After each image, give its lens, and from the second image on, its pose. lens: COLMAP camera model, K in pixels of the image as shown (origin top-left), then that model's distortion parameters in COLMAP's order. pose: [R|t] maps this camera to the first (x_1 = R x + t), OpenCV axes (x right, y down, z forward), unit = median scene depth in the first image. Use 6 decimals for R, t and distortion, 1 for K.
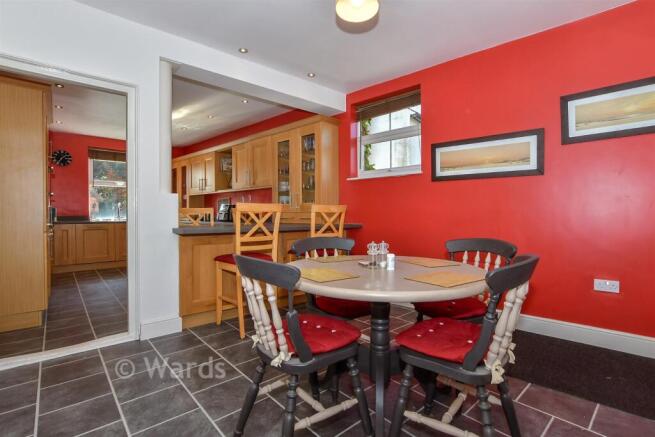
lens RADIAL K [[310.6, 0, 327.5], [0, 310.6, 218.5], [0, 0, 1]] dist [-0.000869, -0.000070]
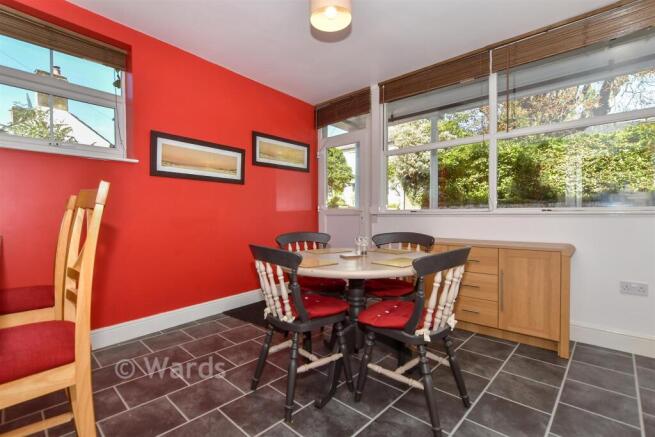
lens RADIAL K [[310.6, 0, 327.5], [0, 310.6, 218.5], [0, 0, 1]] dist [-0.000869, -0.000070]
pose [[-0.089504, -0.015437, 0.995867, -0.668984], [0.020961, 0.999629, 0.017379, -0.009462], [-0.995766, 0.022430, -0.089147, 0.756203]]
